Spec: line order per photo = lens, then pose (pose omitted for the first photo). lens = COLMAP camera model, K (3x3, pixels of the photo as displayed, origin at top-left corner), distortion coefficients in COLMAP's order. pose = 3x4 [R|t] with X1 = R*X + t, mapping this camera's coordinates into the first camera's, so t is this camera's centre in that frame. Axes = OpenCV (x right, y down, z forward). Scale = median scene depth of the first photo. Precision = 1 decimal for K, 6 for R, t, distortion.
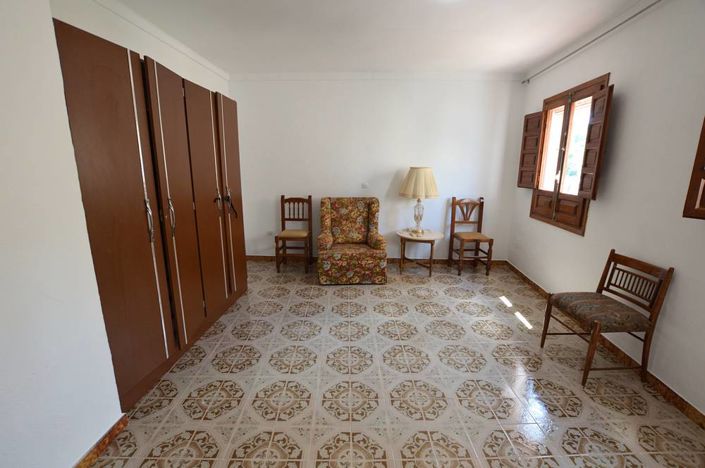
lens RADIAL K [[323.6, 0, 349.2], [0, 323.6, 236.0], [0, 0, 1]] dist [-0.027641, 0.000778]
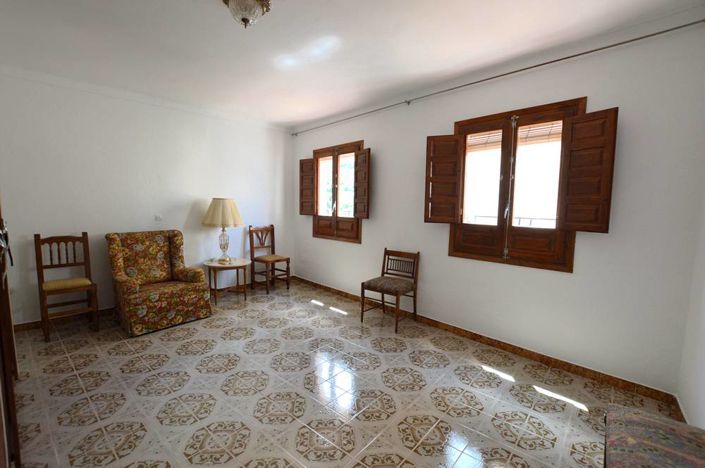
lens RADIAL K [[323.6, 0, 349.2], [0, 323.6, 236.0], [0, 0, 1]] dist [-0.027641, 0.000778]
pose [[0.656695, -0.067809, 0.751102, -0.322896], [0.150804, 0.987642, -0.042686, 0.015187], [-0.738925, 0.141301, 0.658805, 0.026928]]
